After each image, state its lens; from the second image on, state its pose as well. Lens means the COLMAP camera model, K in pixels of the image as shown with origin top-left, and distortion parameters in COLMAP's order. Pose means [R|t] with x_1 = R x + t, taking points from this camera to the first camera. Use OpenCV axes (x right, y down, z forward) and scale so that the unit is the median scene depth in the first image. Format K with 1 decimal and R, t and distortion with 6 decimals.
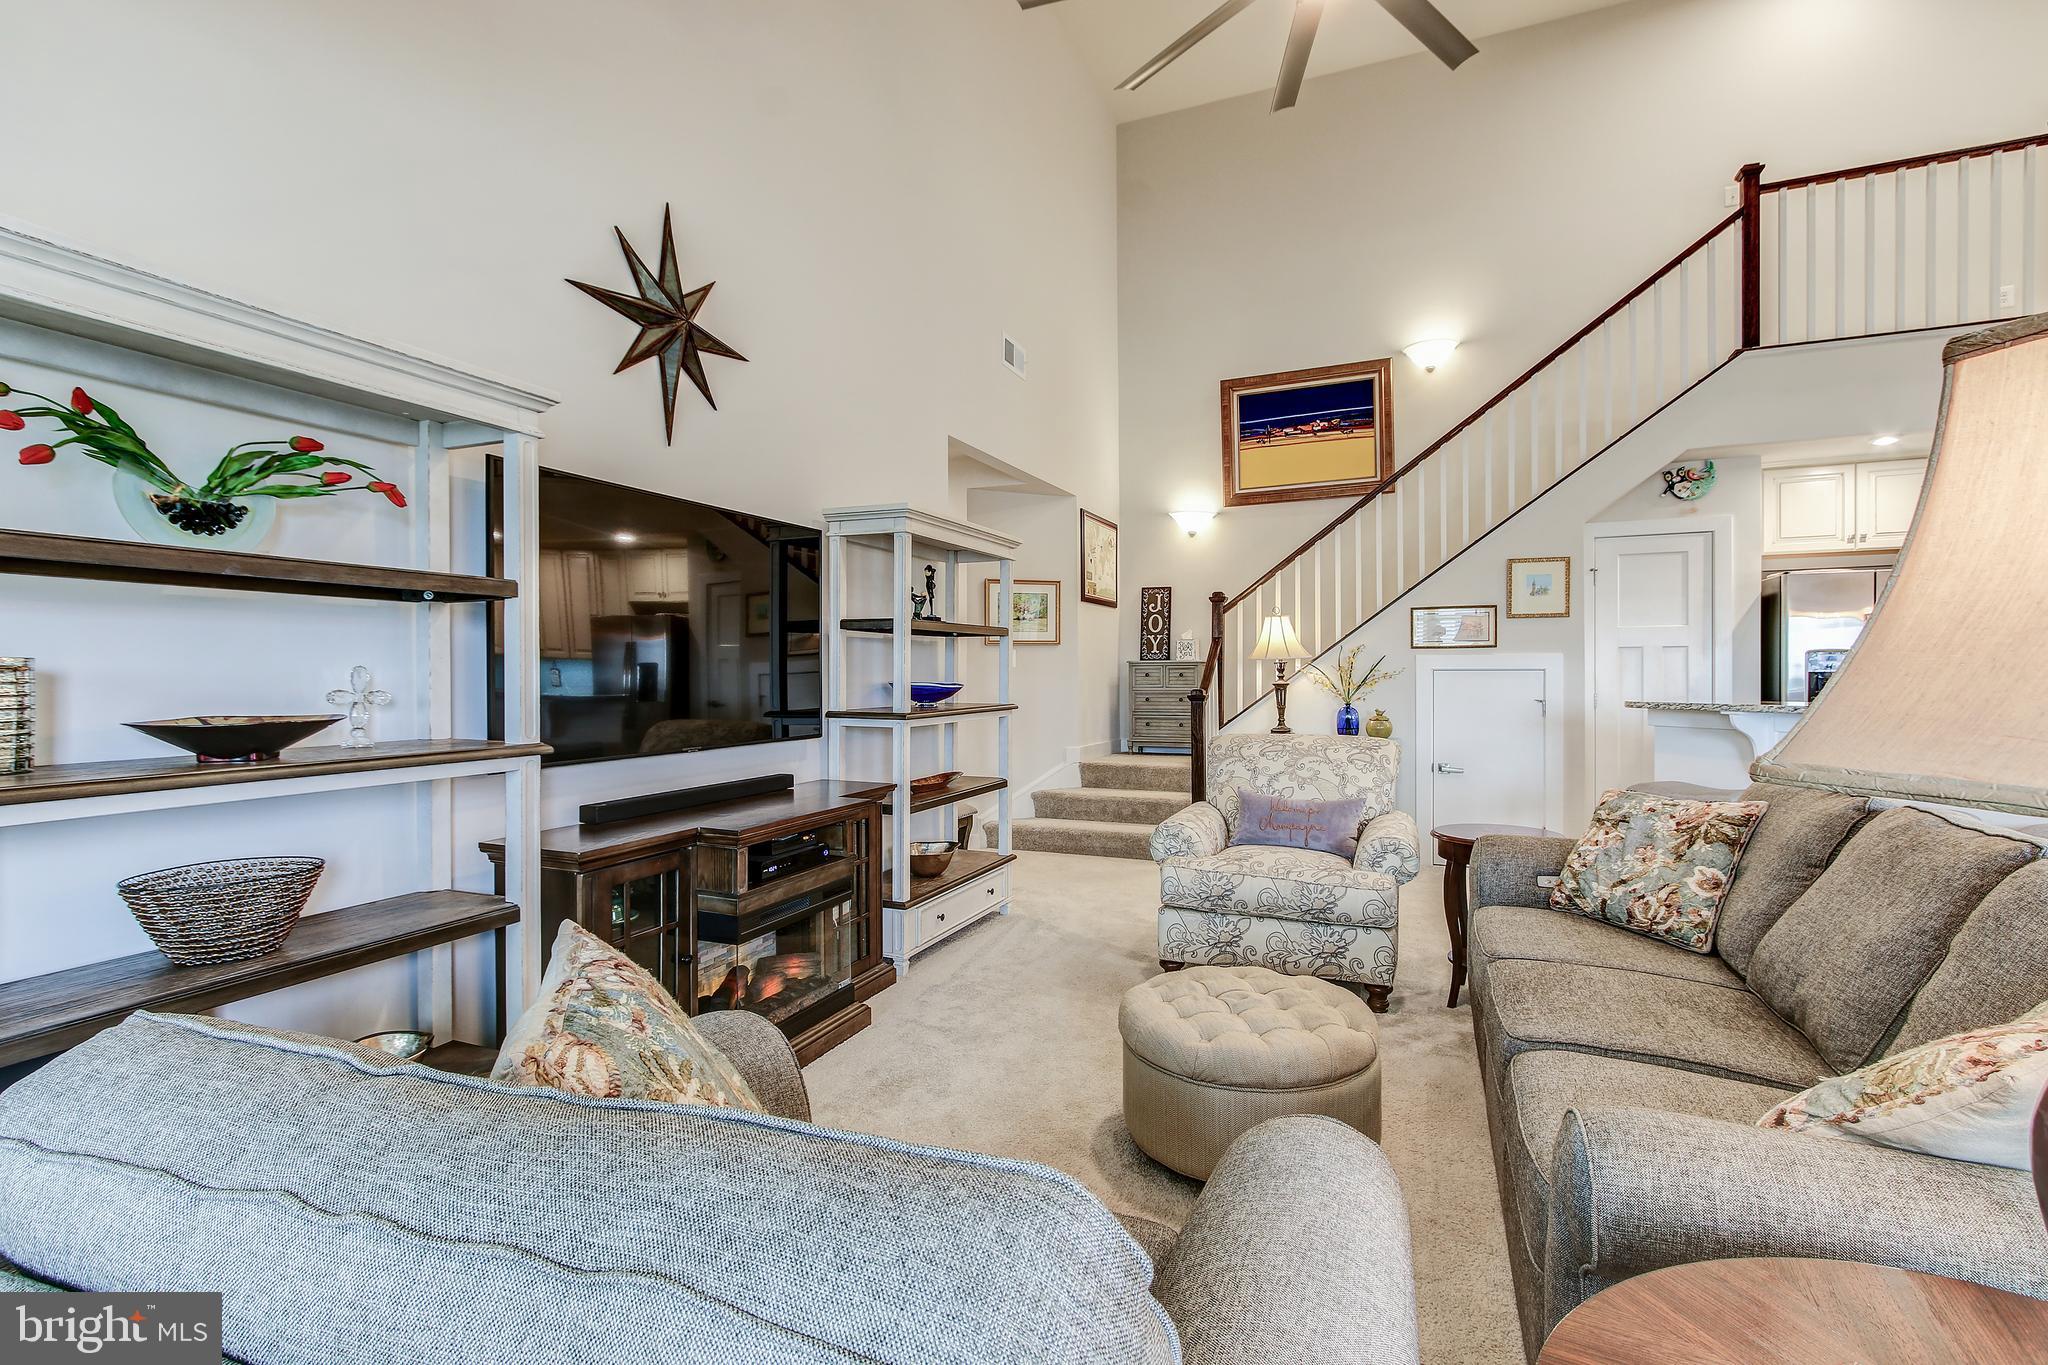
lens RADIAL K [[938.4, 0, 1029.5], [0, 938.4, 682.4], [0, 0, 1]] dist [-0.007973, 0.005389]
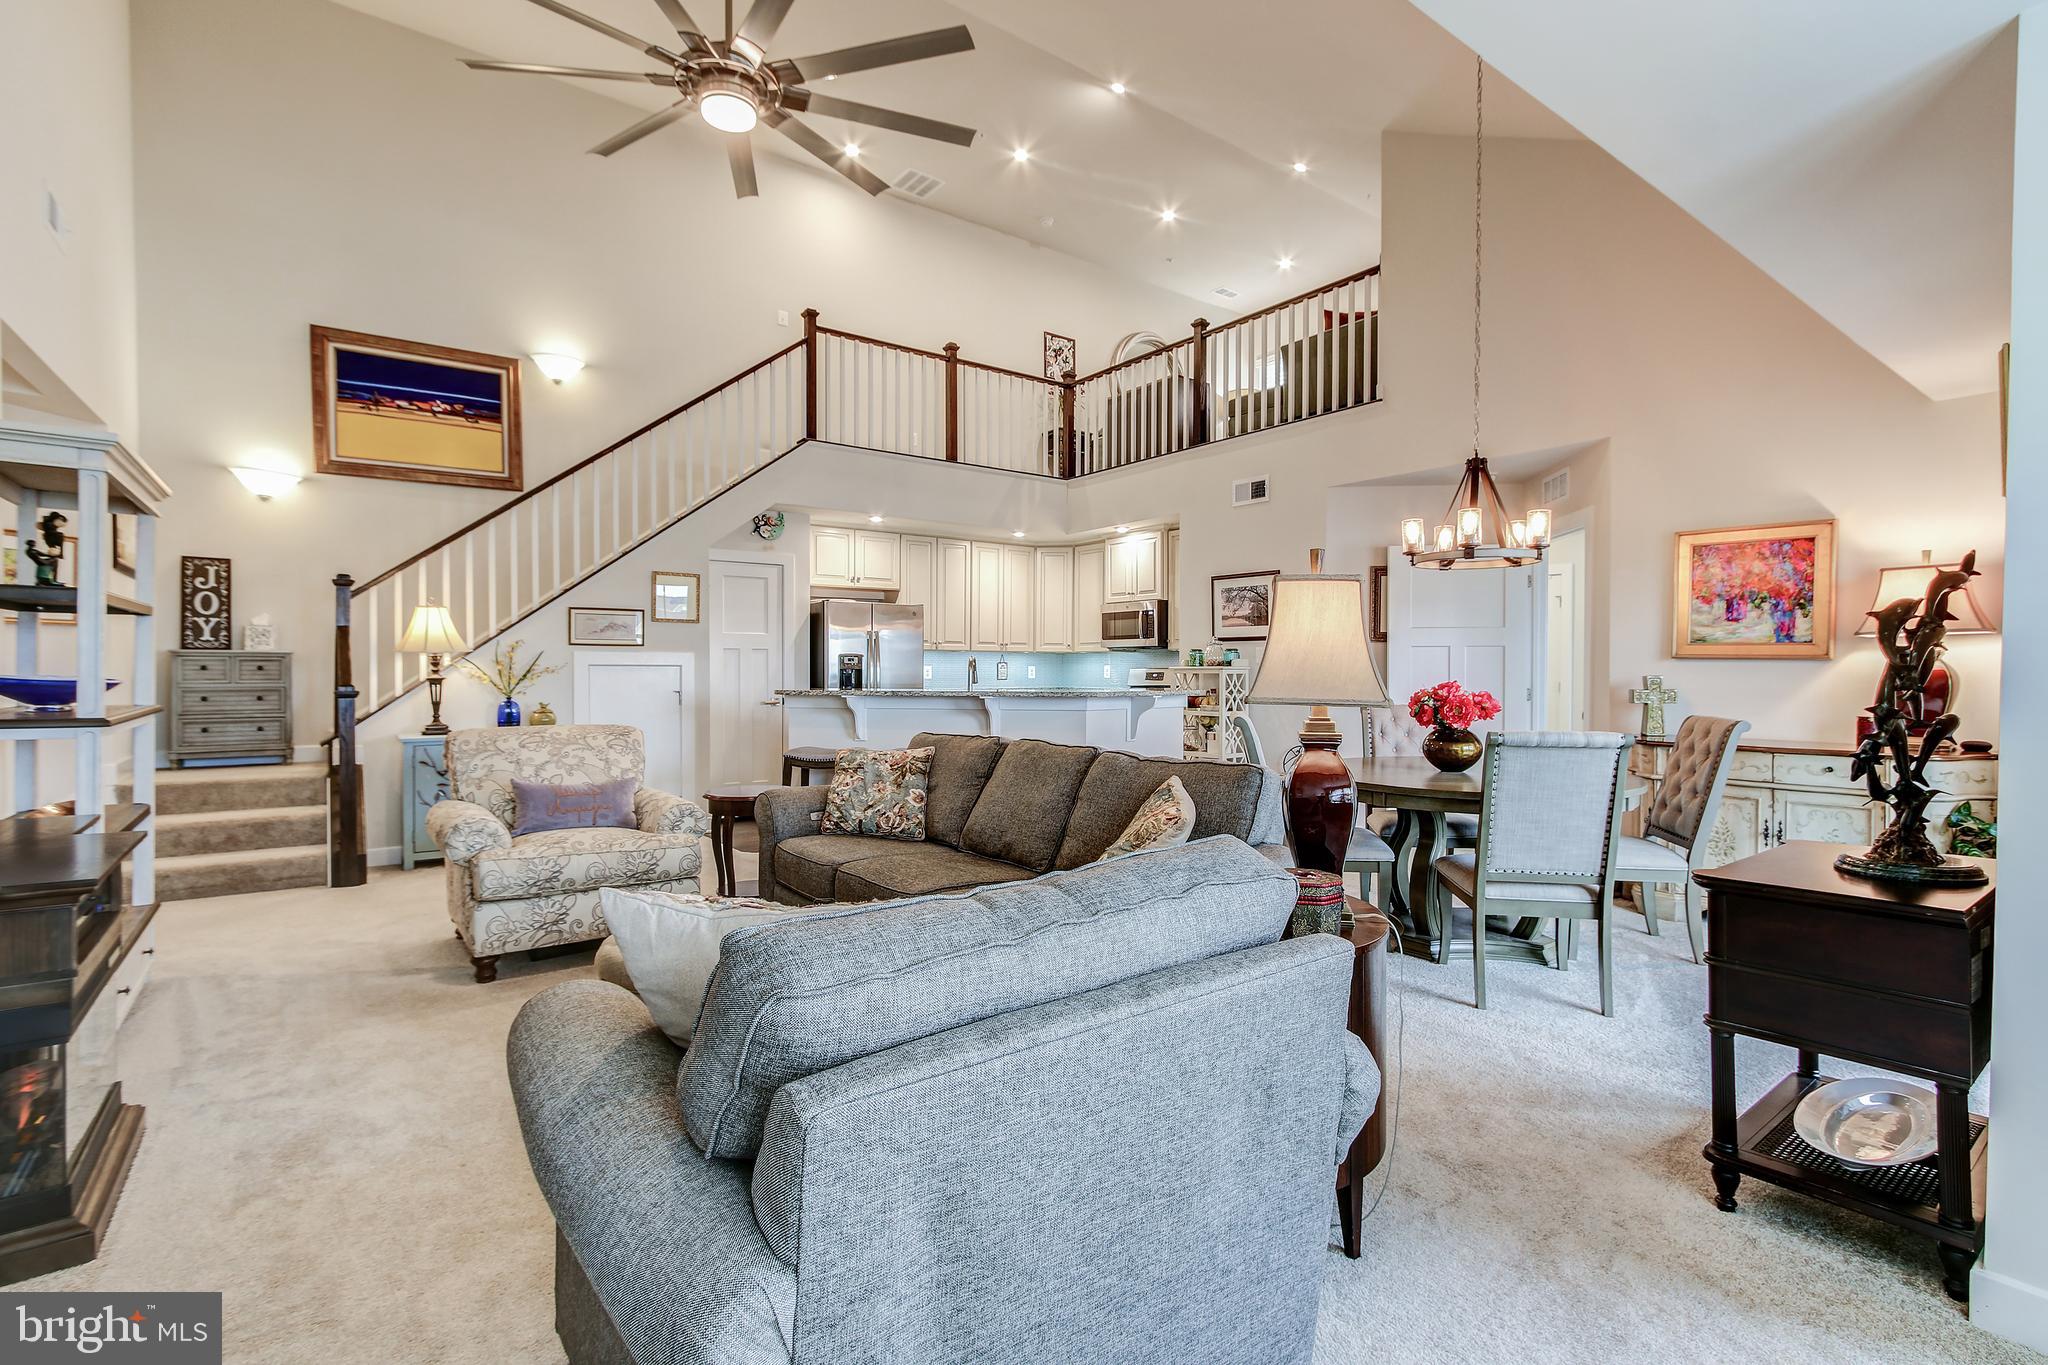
lens RADIAL K [[938.4, 0, 1029.7], [0, 938.4, 680.1], [0, 0, 1]] dist [-0.007973, 0.005389]
pose [[0.505687, -0.004844, 0.862703, -0.279827], [0.001960, 0.999988, 0.004466, 0.000466], [-0.862715, -0.000567, 0.505691, 0.001115]]
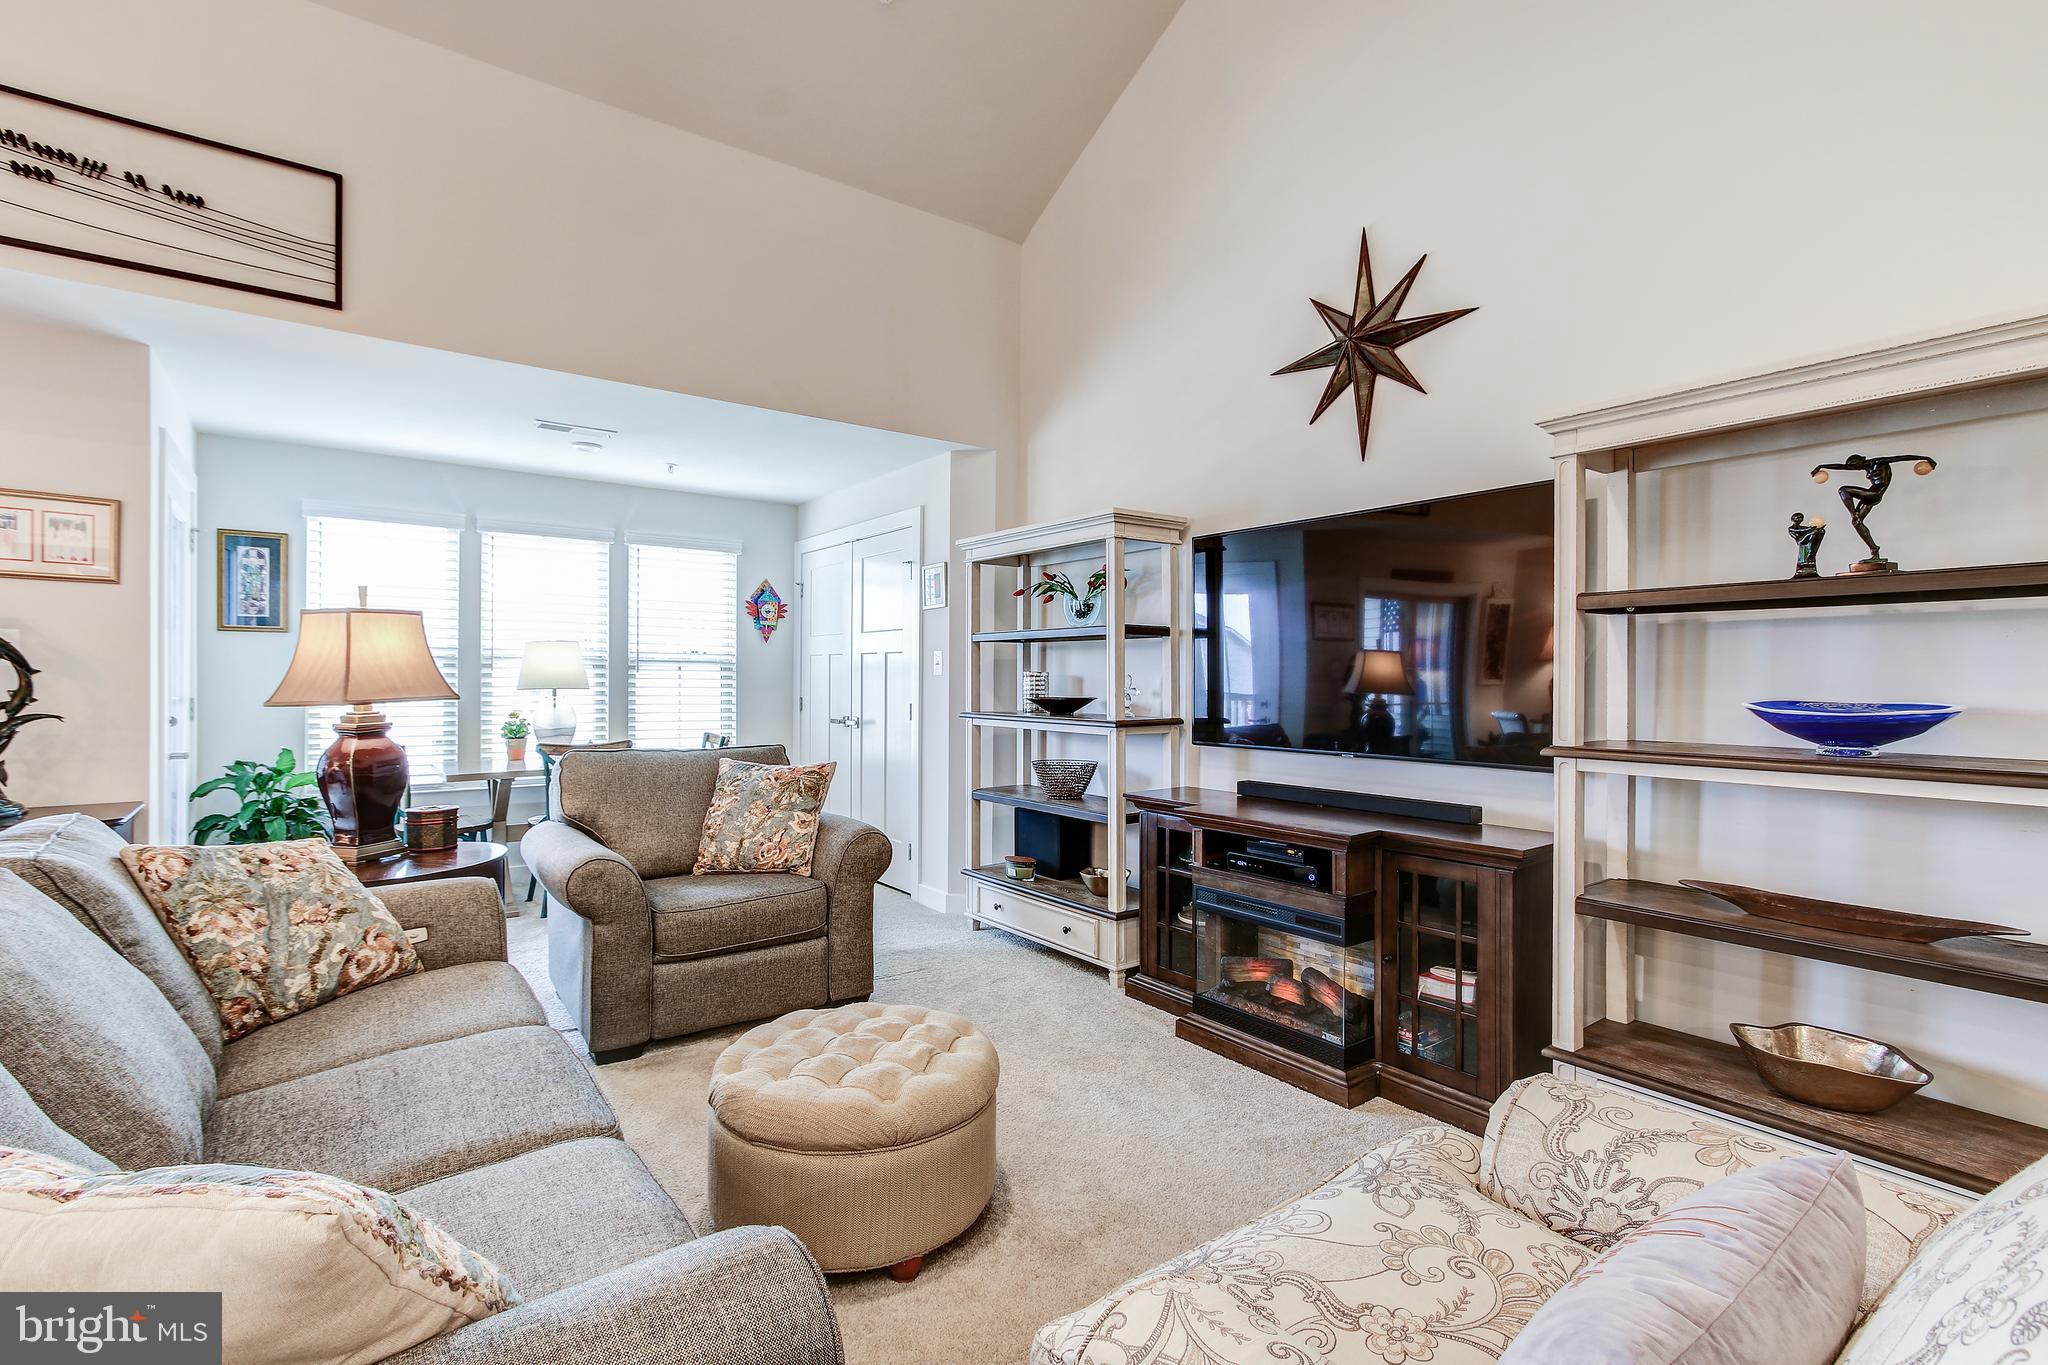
lens RADIAL K [[938.4, 0, 1033.4], [0, 938.4, 687.2], [0, 0, 1]] dist [-0.007973, 0.005389]
pose [[-0.503332, 0.008584, -0.864051, 0.410560], [-0.012467, 0.999774, 0.017194, -0.009221], [0.864003, 0.019427, -0.503111, 0.714433]]
